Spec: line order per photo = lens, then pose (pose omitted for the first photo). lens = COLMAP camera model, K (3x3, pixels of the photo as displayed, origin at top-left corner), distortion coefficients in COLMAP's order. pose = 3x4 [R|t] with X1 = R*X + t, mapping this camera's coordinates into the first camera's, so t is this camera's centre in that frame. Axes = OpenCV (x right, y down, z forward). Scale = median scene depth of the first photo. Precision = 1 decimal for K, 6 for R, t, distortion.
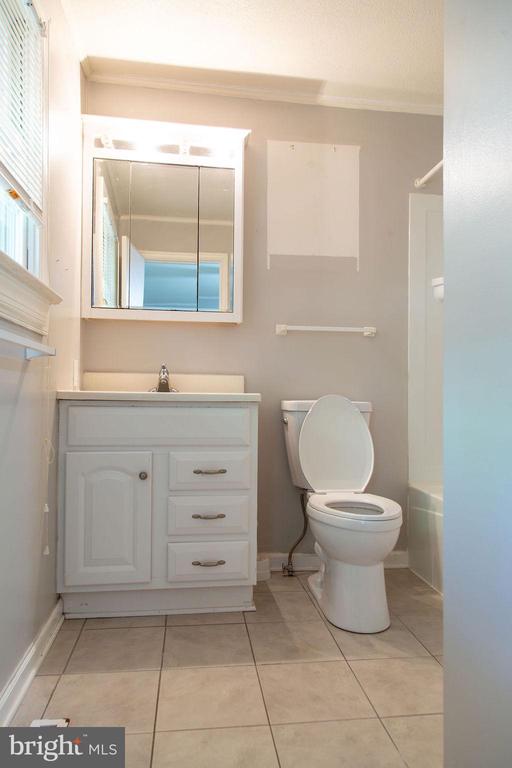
lens RADIAL K [[517.9, 0, 256.0], [0, 517.9, 384.0], [0, 0, 1]] dist [0.011417, -0.001242]
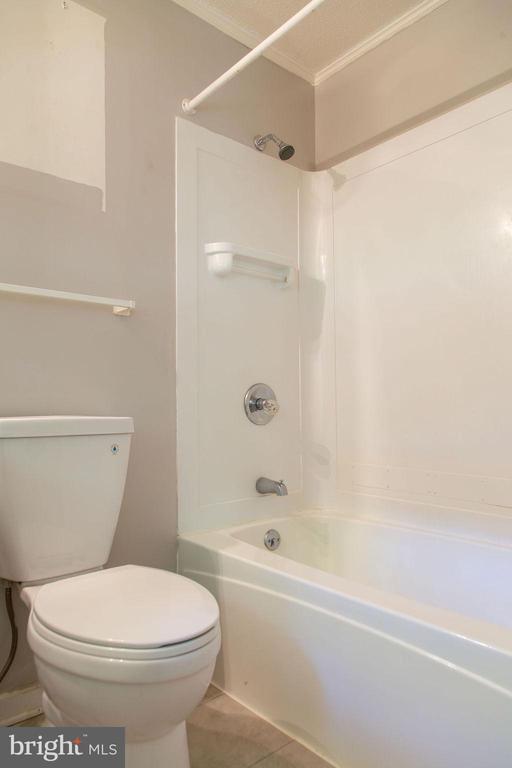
lens RADIAL K [[517.9, 0, 256.0], [0, 517.9, 384.0], [0, 0, 1]] dist [0.011417, -0.001242]
pose [[0.838573, 0.003523, 0.544778, 0.006949], [0.007064, 0.999825, -0.017340, 0.006212], [-0.544744, 0.018389, 0.838401, 0.368700]]
